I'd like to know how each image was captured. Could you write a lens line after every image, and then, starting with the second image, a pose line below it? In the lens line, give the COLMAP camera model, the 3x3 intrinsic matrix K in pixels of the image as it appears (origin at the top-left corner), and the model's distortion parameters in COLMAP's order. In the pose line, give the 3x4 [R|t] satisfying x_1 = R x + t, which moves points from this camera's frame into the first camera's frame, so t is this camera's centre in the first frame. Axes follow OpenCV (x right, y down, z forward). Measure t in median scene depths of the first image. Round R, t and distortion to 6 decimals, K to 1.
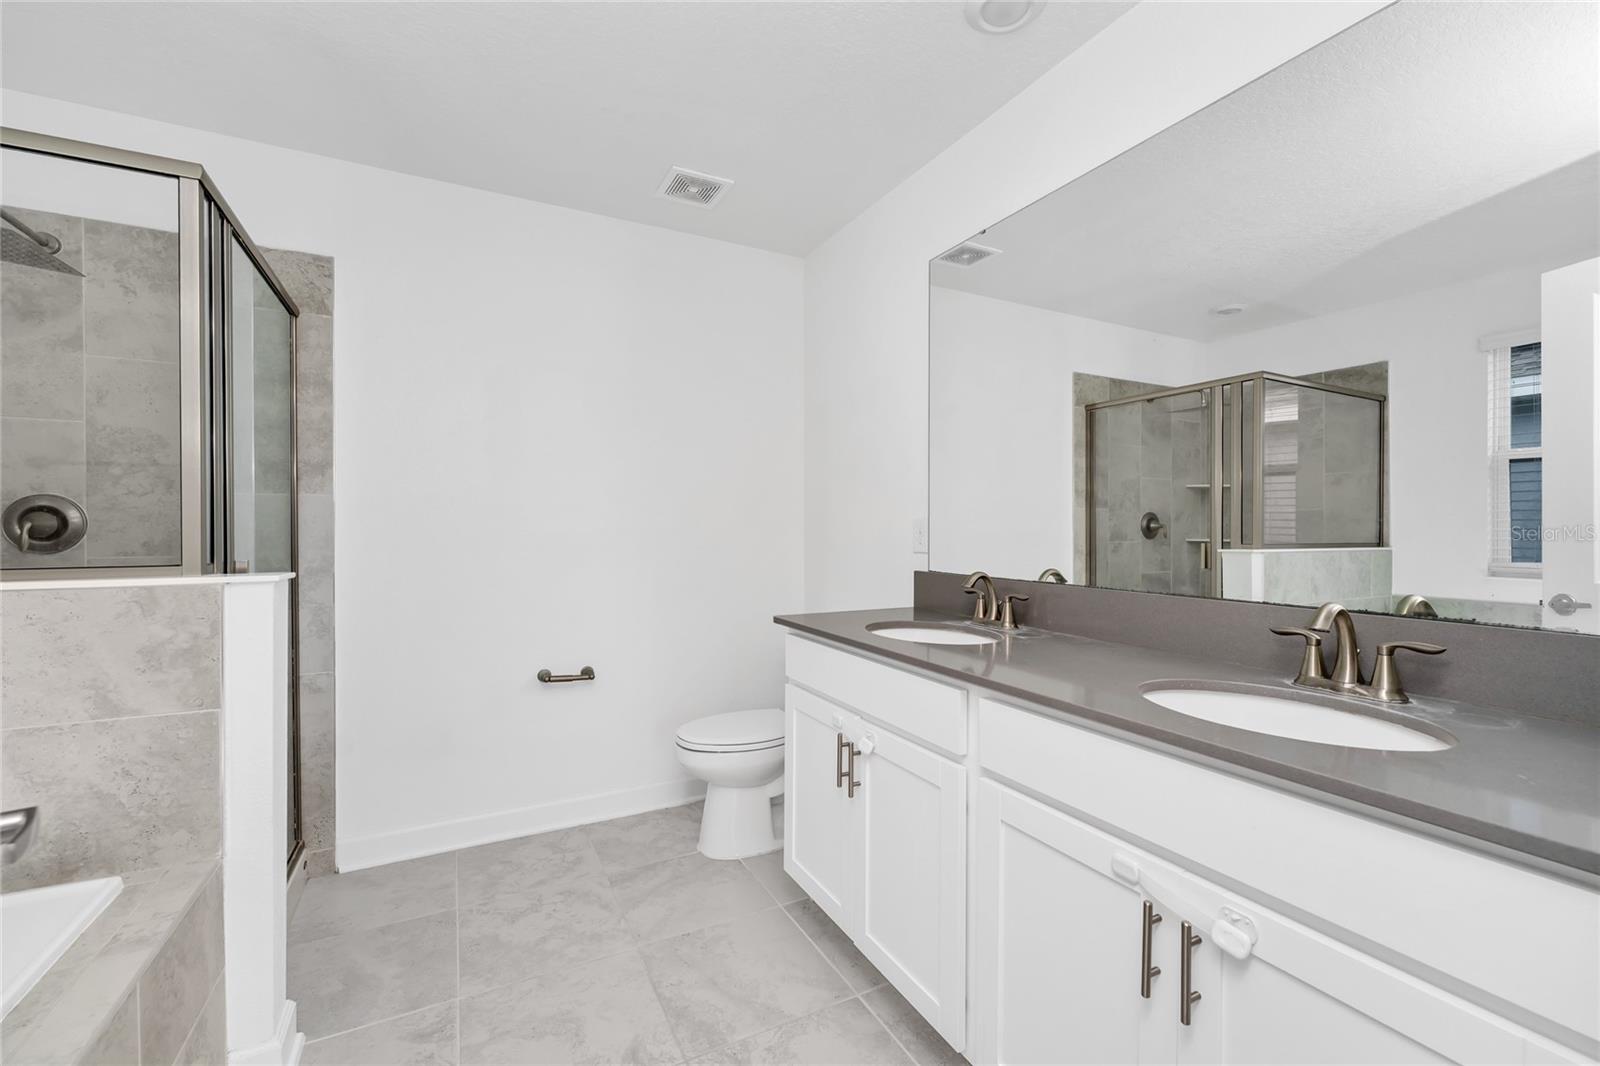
lens RADIAL K [[652.8, 0, 798.9], [0, 652.8, 534.4], [0, 0, 1]] dist [-0.000133, -0.000214]
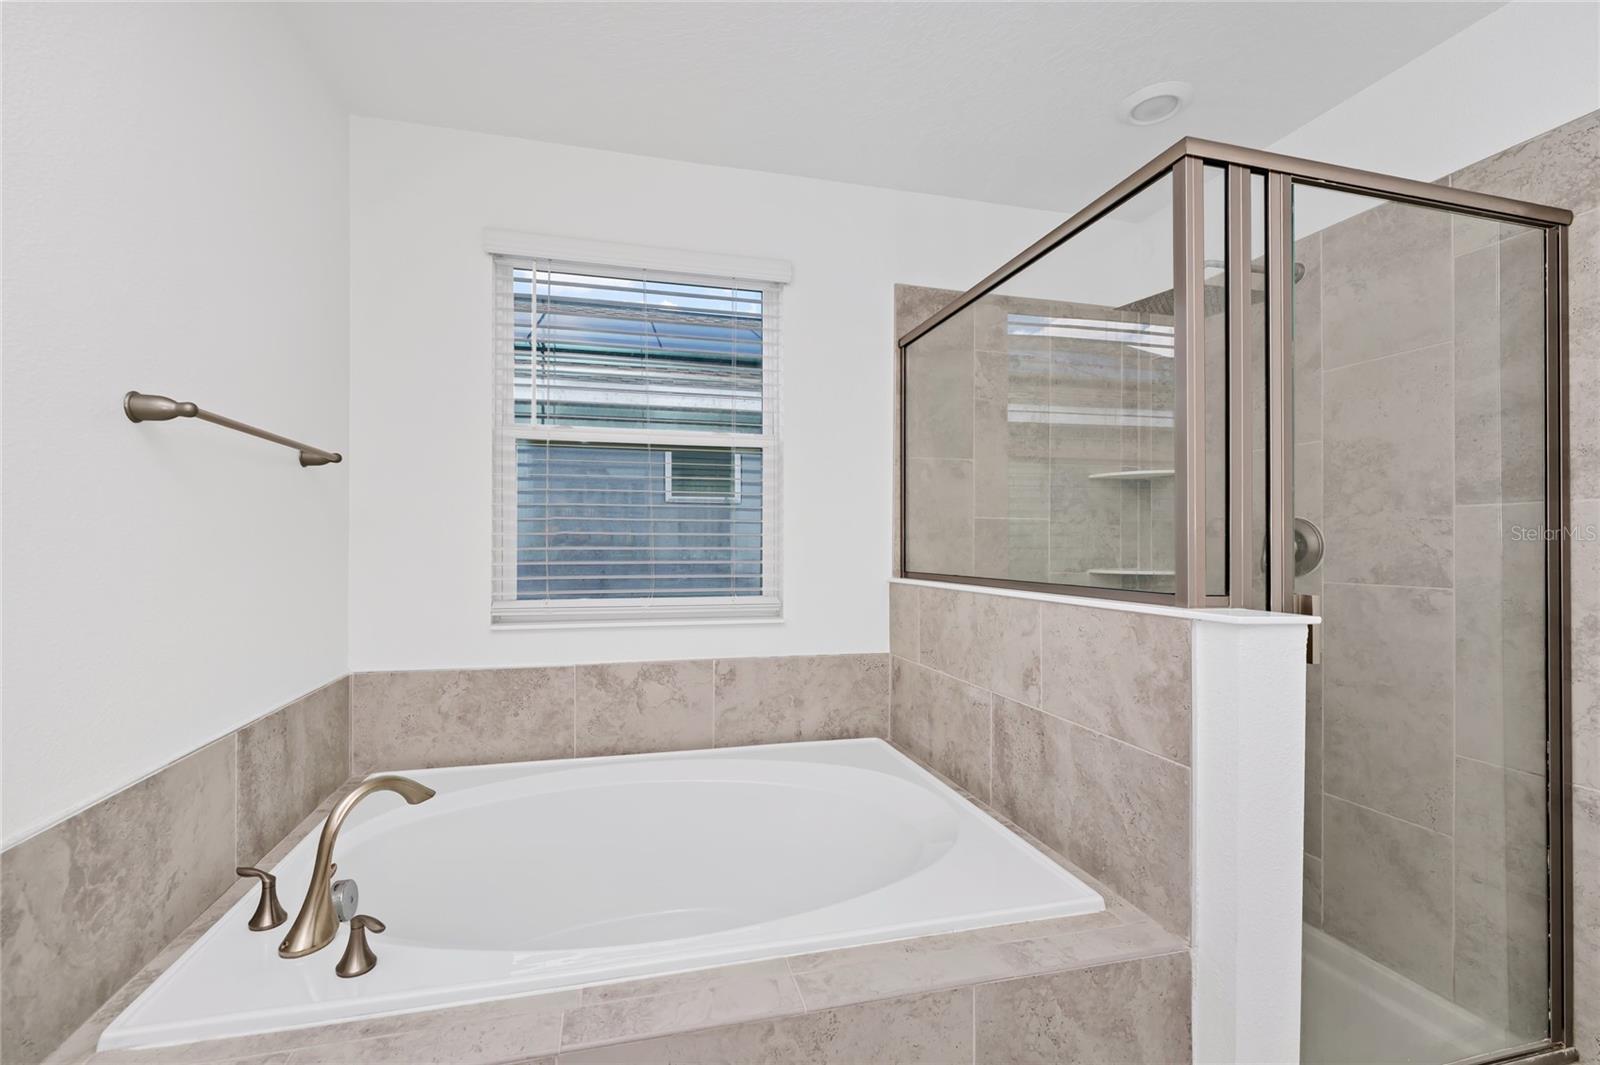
lens RADIAL K [[678.5, 0, 797.5], [0, 678.5, 542.5], [0, 0, 1]] dist [0.000843, 0.000089]
pose [[-0.219865, -0.004464, -0.975520, 0.083585], [-0.014016, 0.999901, -0.001417, -0.015894], [0.975430, 0.013362, -0.219906, 0.710793]]
